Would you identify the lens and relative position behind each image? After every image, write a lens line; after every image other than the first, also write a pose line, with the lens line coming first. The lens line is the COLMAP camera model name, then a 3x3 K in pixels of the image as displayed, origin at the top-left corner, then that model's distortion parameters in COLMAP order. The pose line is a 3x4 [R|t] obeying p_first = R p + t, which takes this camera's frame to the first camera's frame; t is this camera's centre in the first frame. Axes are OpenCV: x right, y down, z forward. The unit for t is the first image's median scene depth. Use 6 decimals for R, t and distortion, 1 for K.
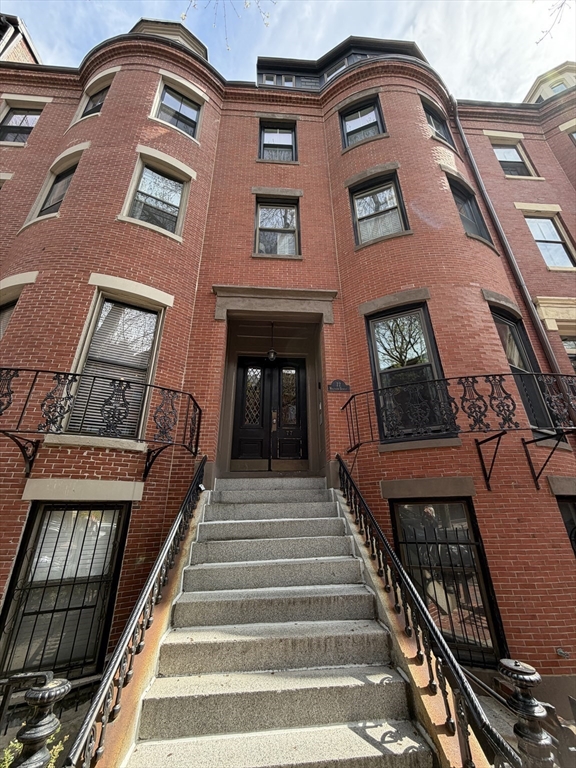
lens RADIAL K [[305.1, 0, 289.6], [0, 305.1, 384.1], [0, 0, 1]] dist [-0.000519, -0.000286]
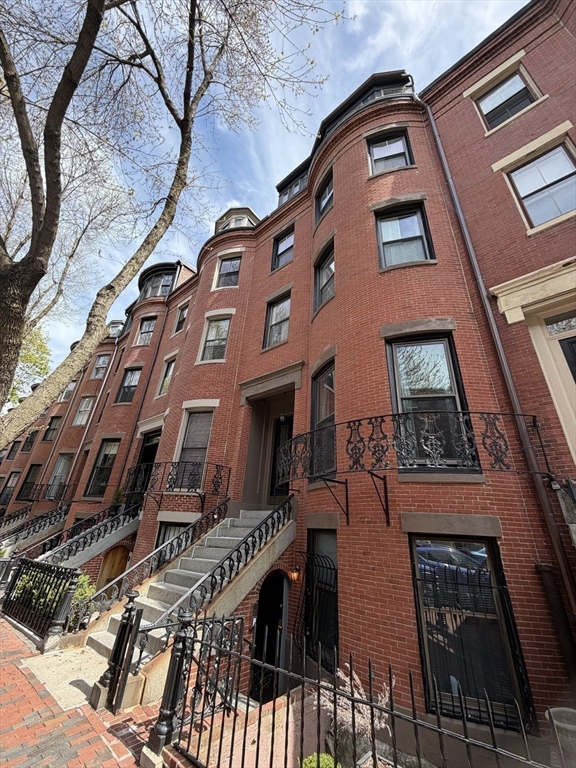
lens RADIAL K [[305.1, 0, 288.0], [0, 305.1, 383.3], [0, 0, 1]] dist [-0.000519, -0.000286]
pose [[0.711666, -0.262127, -0.651783, 0.988877], [0.220963, 0.964214, -0.146513, -0.040124], [0.666863, -0.039752, 0.744119, -0.004750]]
